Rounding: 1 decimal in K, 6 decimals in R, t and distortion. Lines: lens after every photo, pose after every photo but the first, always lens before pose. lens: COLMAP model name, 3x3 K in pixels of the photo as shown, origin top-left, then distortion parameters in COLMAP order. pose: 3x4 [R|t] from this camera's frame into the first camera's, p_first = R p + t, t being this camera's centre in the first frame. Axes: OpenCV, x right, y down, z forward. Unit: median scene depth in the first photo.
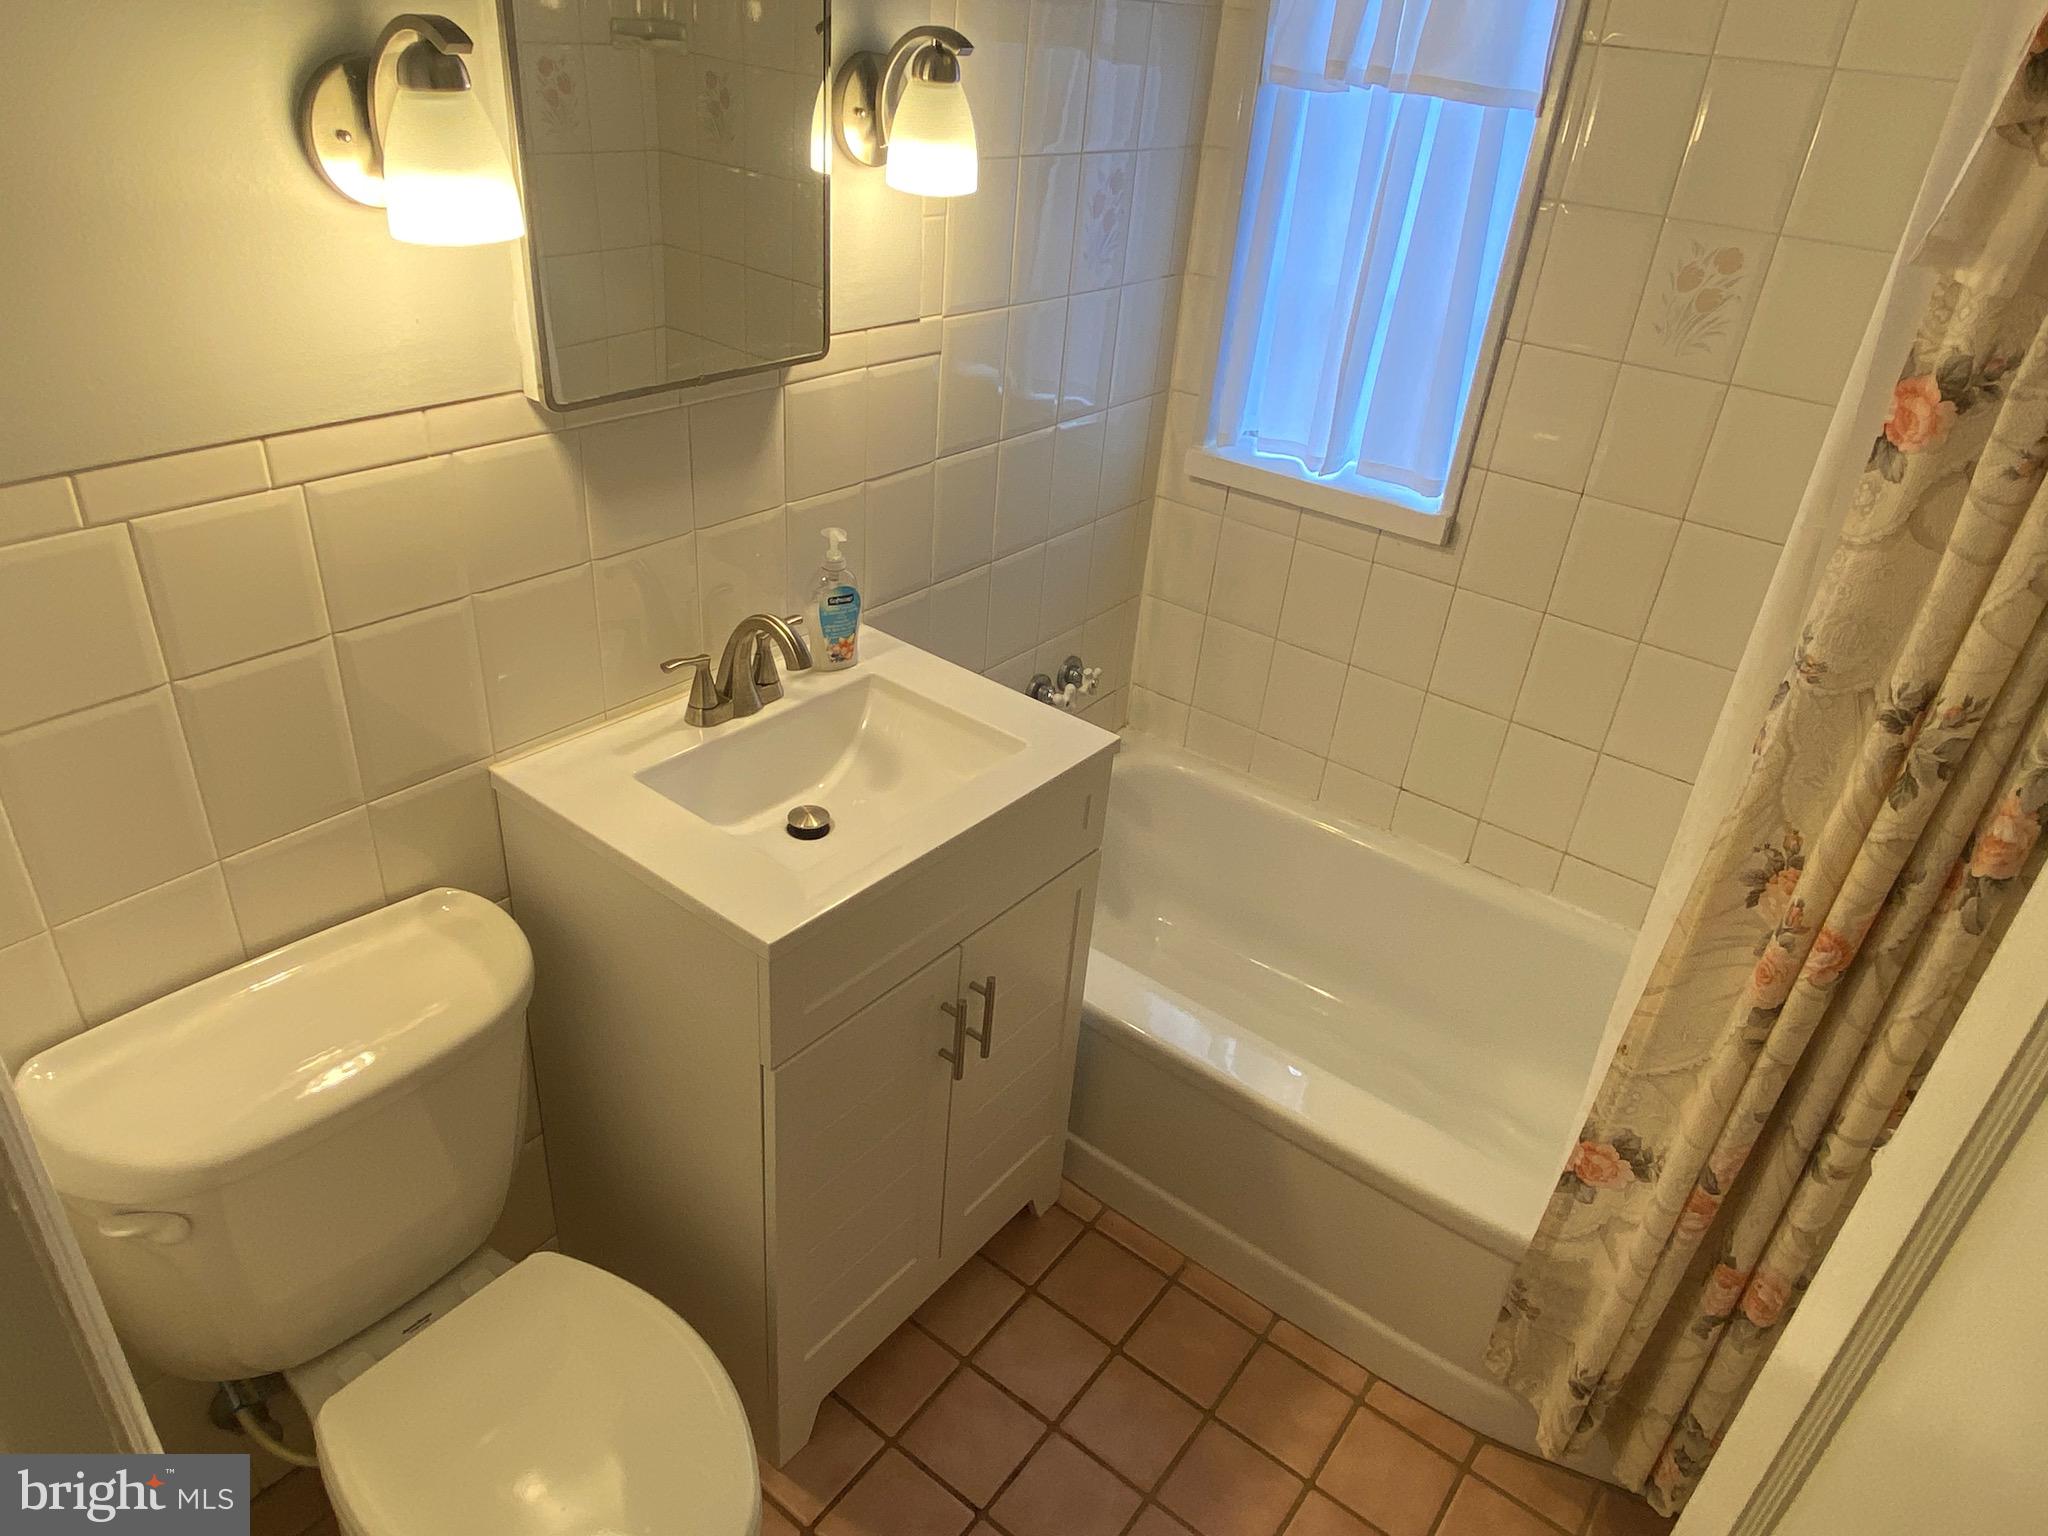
lens RADIAL K [[1298.7, 0, 1038.1], [0, 1298.7, 769.7], [0, 0, 1]] dist [0.052681, -0.062398]
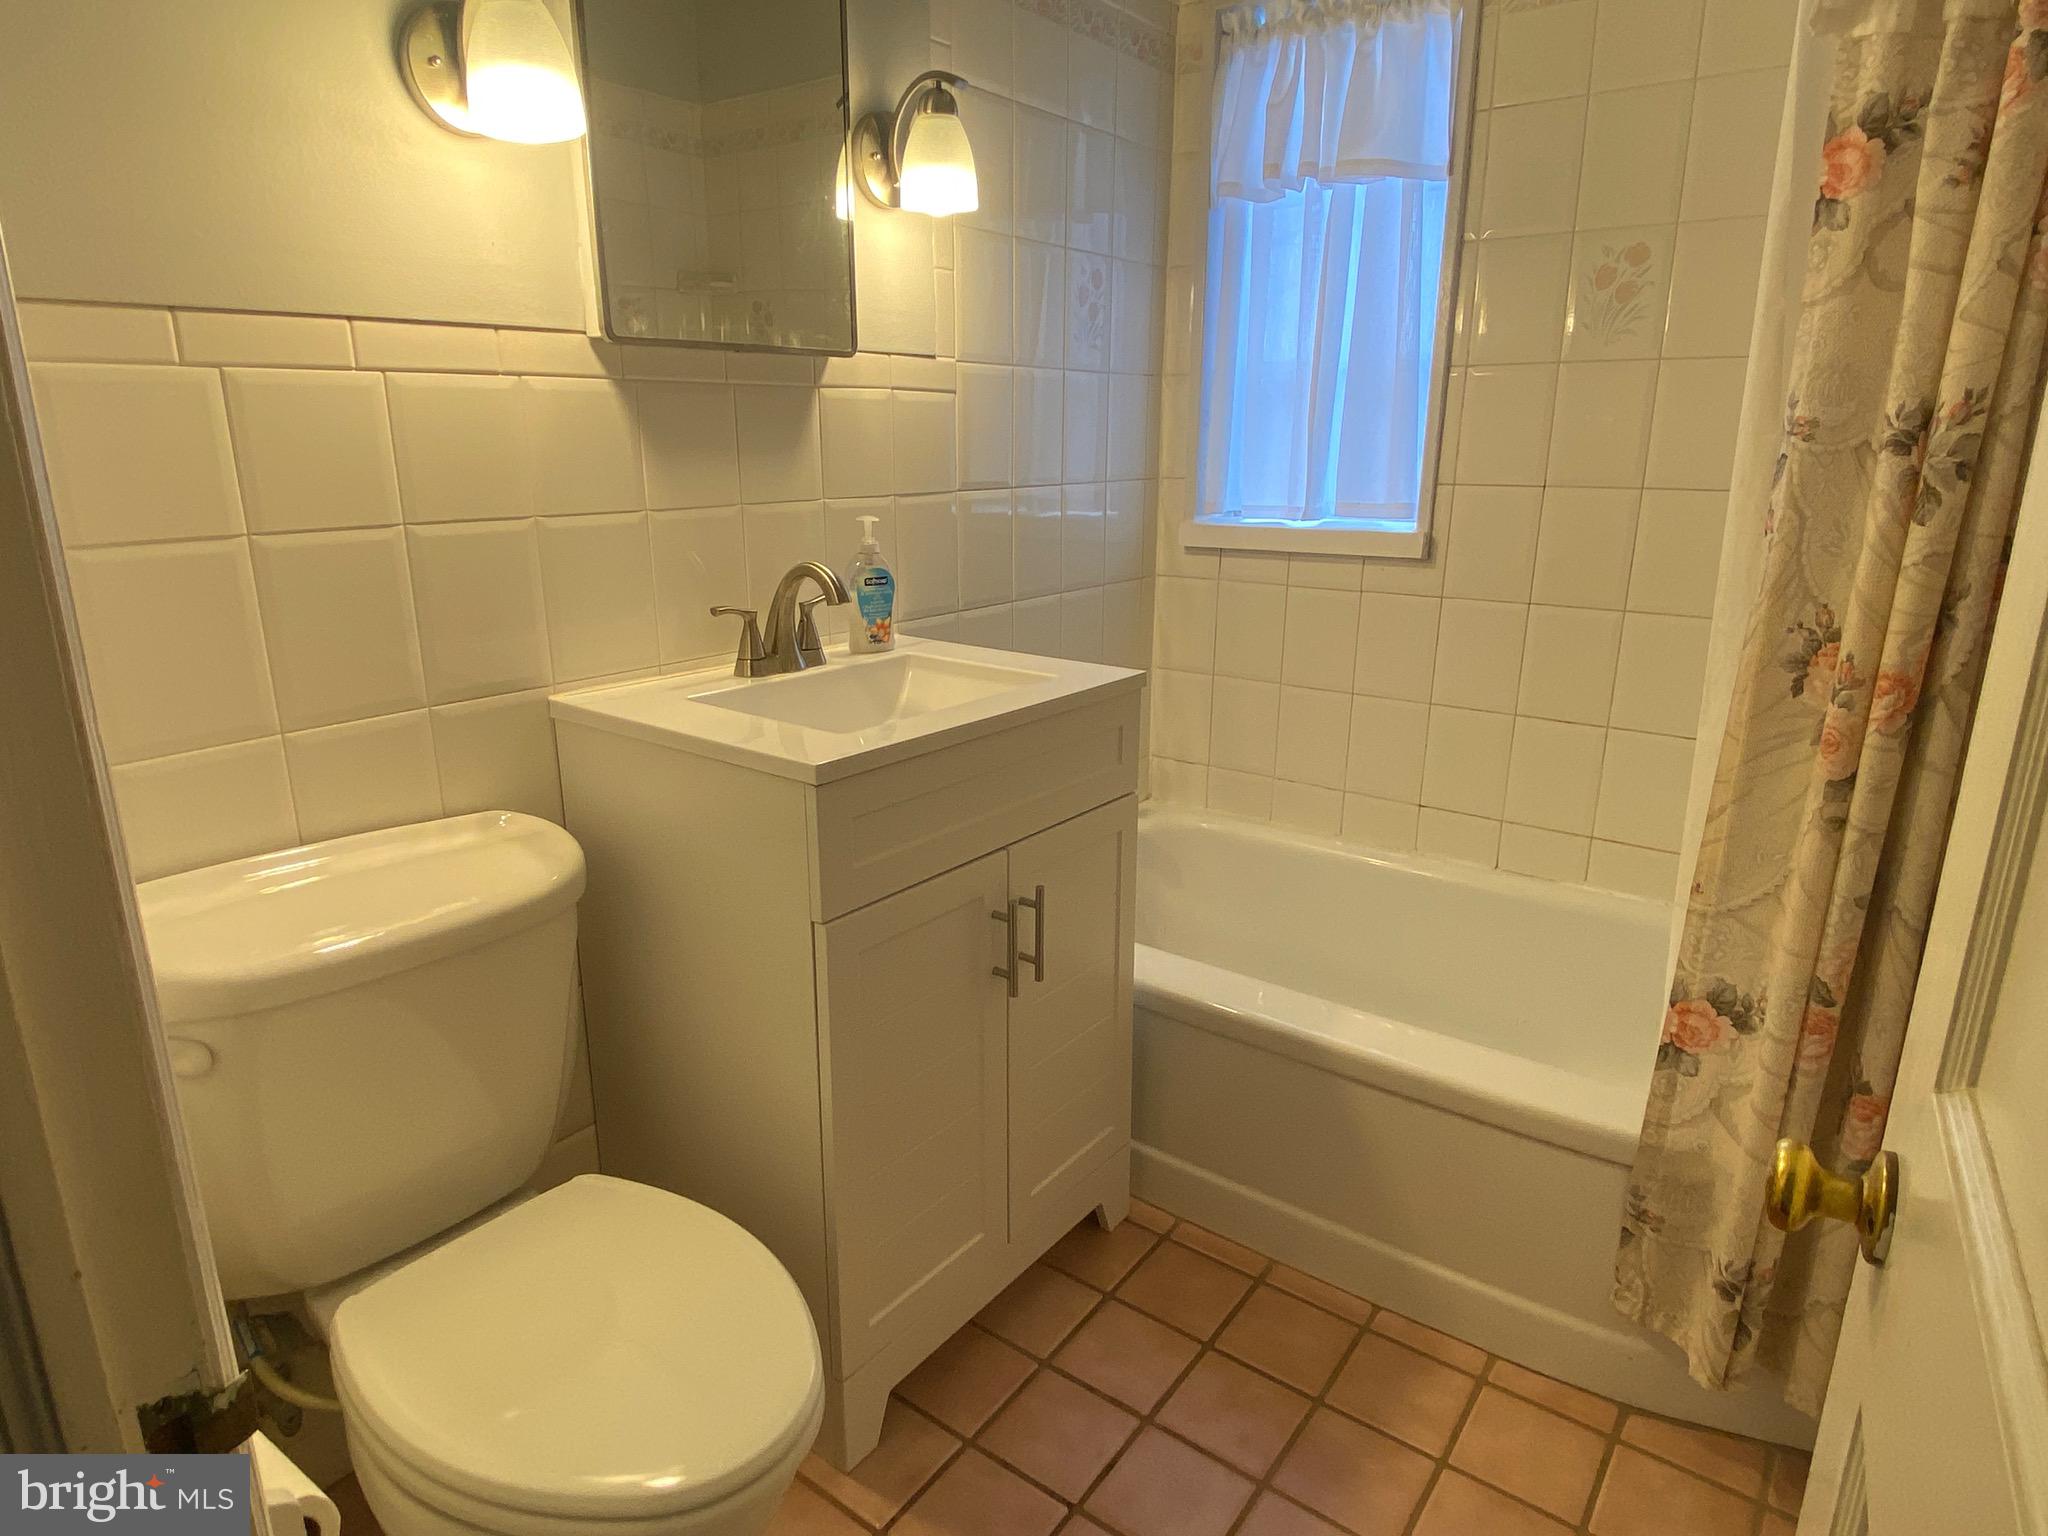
lens RADIAL K [[1162.4, 0, 1024.0], [0, 1162.4, 768.0], [0, 0, 1]] dist [0.036830, -0.035804]
pose [[0.996645, -0.079091, -0.021061, -0.022432], [0.071234, 0.964923, -0.252685, 0.294548], [0.040307, 0.250337, 0.967319, 0.113905]]
